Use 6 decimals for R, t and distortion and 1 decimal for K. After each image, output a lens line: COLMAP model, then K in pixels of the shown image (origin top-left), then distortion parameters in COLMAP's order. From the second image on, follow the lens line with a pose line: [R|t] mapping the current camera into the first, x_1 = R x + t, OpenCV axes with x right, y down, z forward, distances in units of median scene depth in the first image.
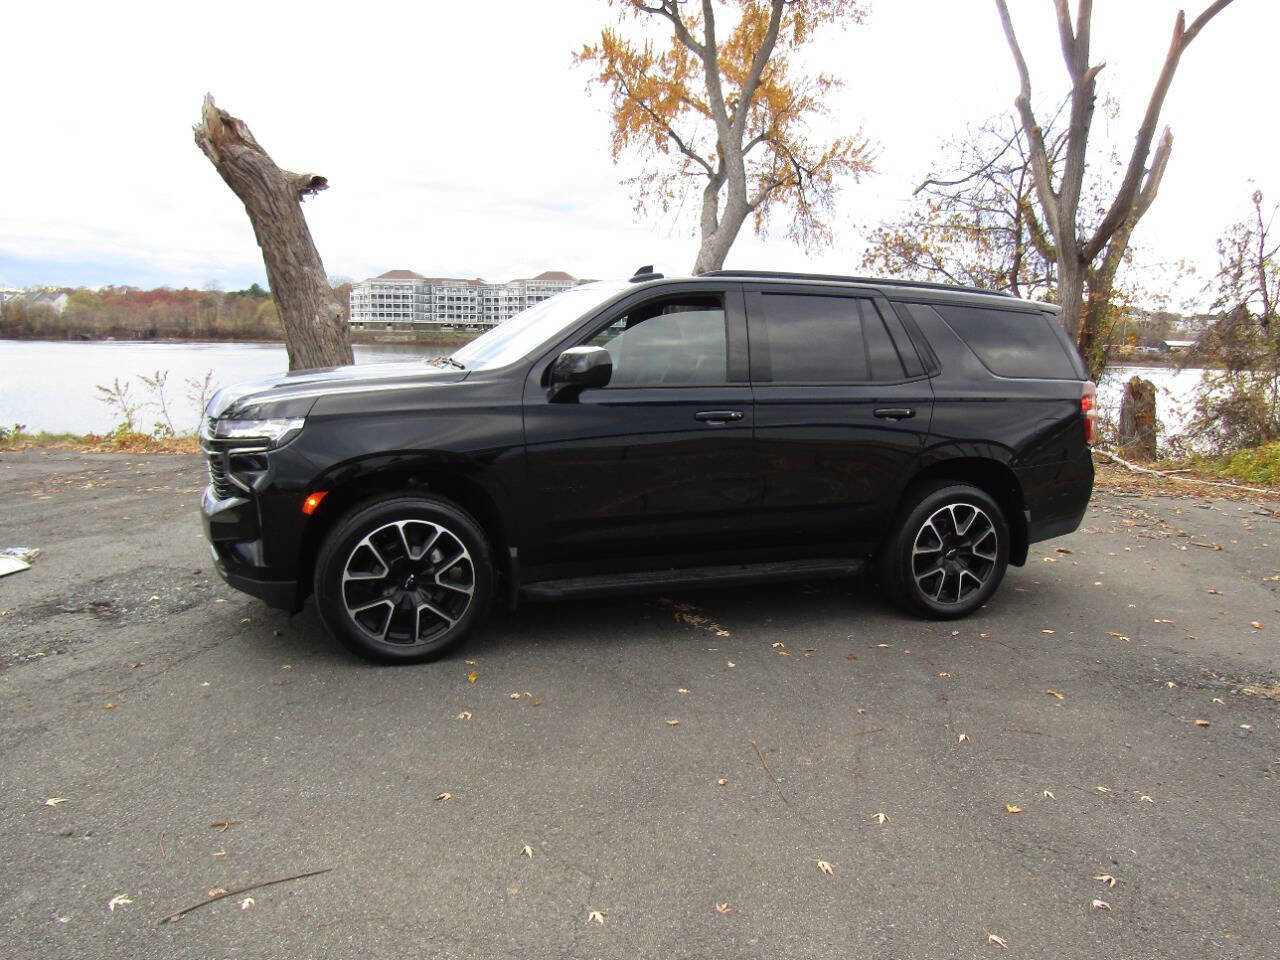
lens RADIAL K [[906.5, 0, 638.2], [0, 906.5, 527.7], [0, 0, 1]] dist [-0.017455, 0.002948]
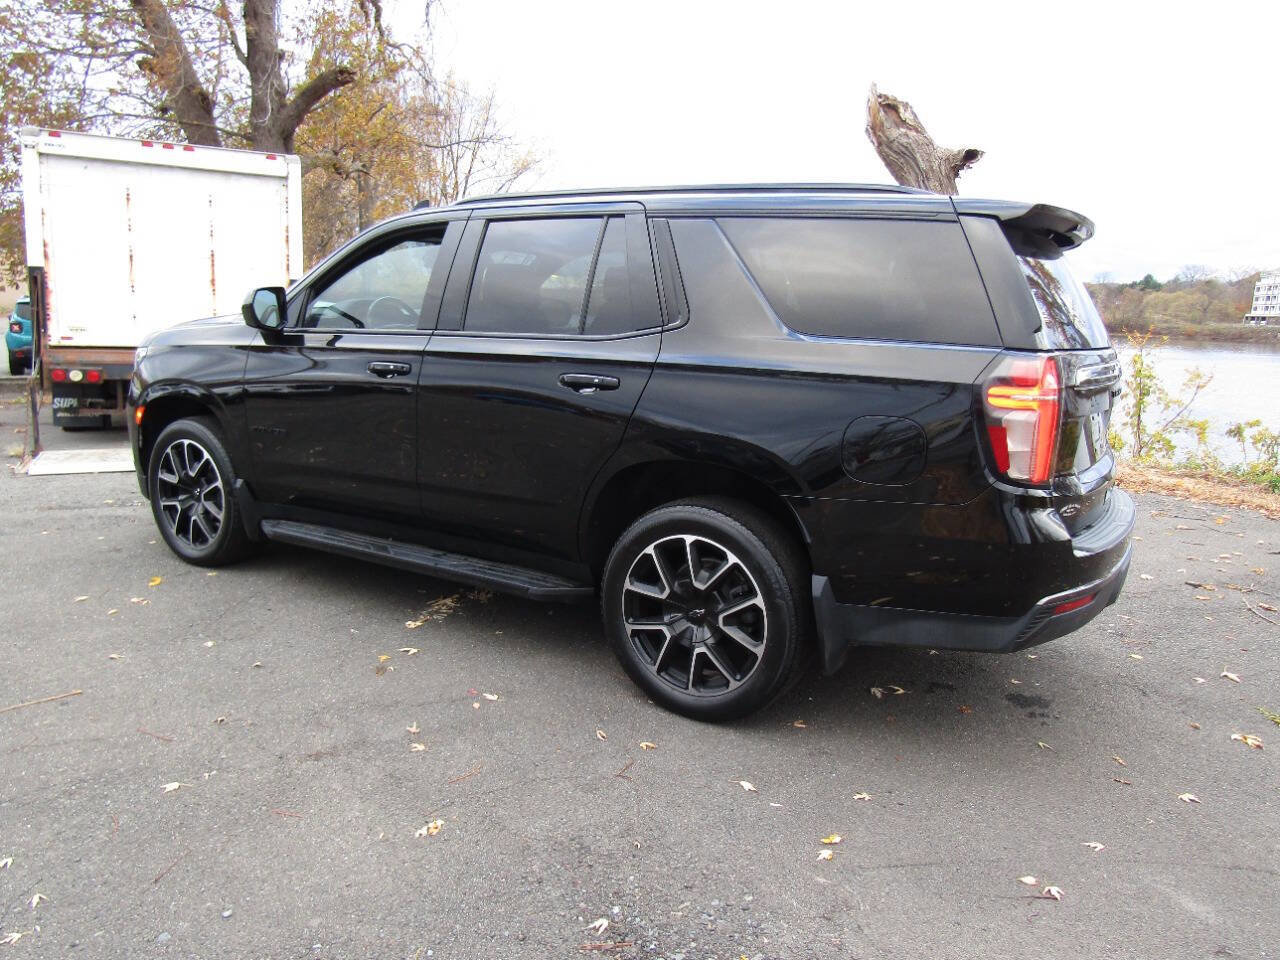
lens RADIAL K [[908.5, 0, 632.7], [0, 908.5, 515.5], [0, 0, 1]] dist [-0.008953, 0.001868]
pose [[0.621044, 0.171199, -0.764850, 0.217599], [-0.176220, 0.981368, 0.076575, -0.022213], [0.763708, 0.087225, 0.639641, 0.154738]]
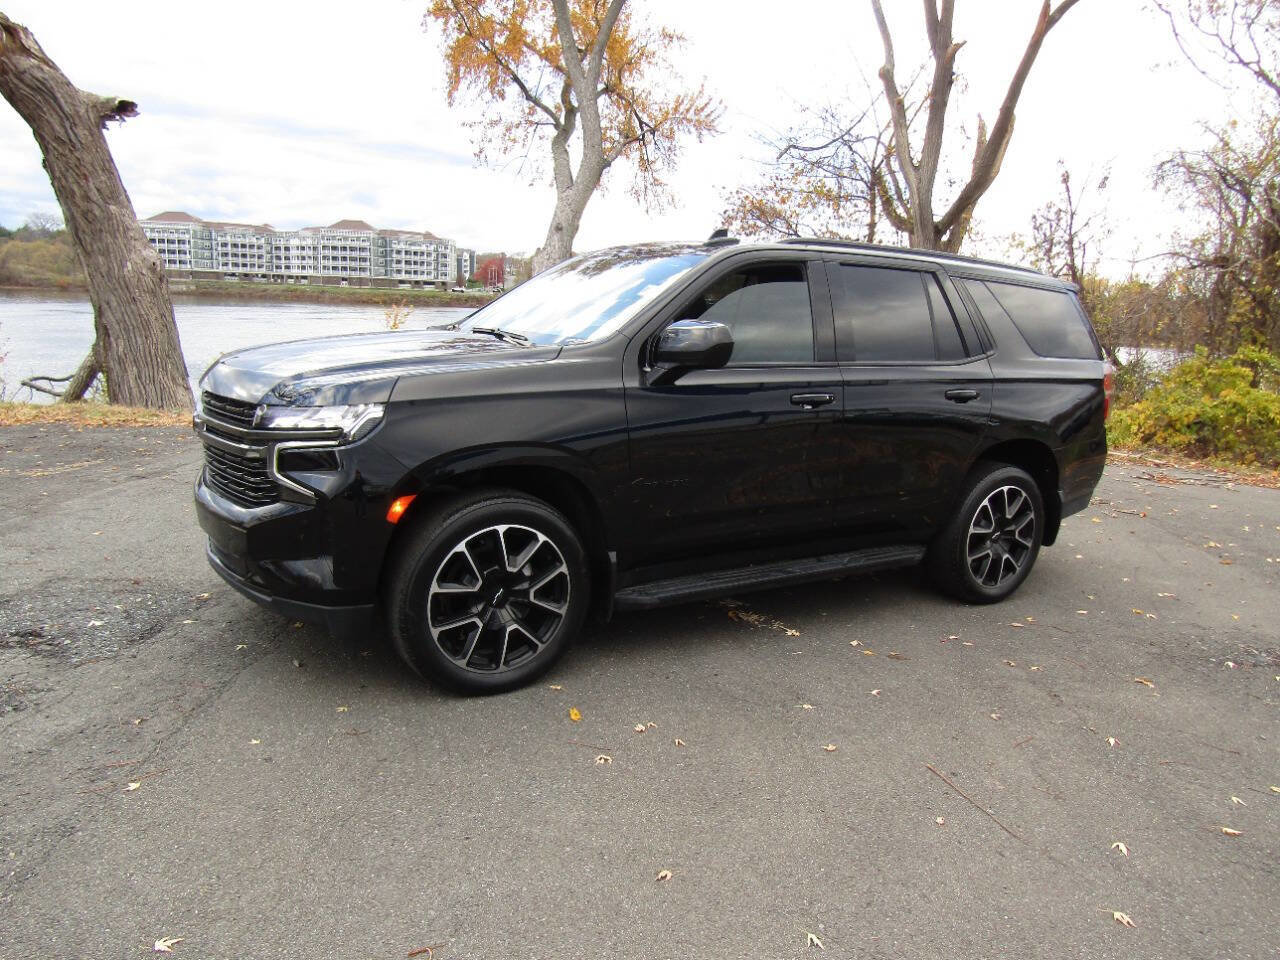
lens RADIAL K [[908.2, 0, 636.8], [0, 908.2, 527.6], [0, 0, 1]] dist [-0.016926, 0.006354]
pose [[0.978225, -0.028639, 0.205563, -0.063656], [0.019476, 0.998730, 0.046464, -0.009437], [-0.206632, -0.041448, 0.977540, 0.033045]]
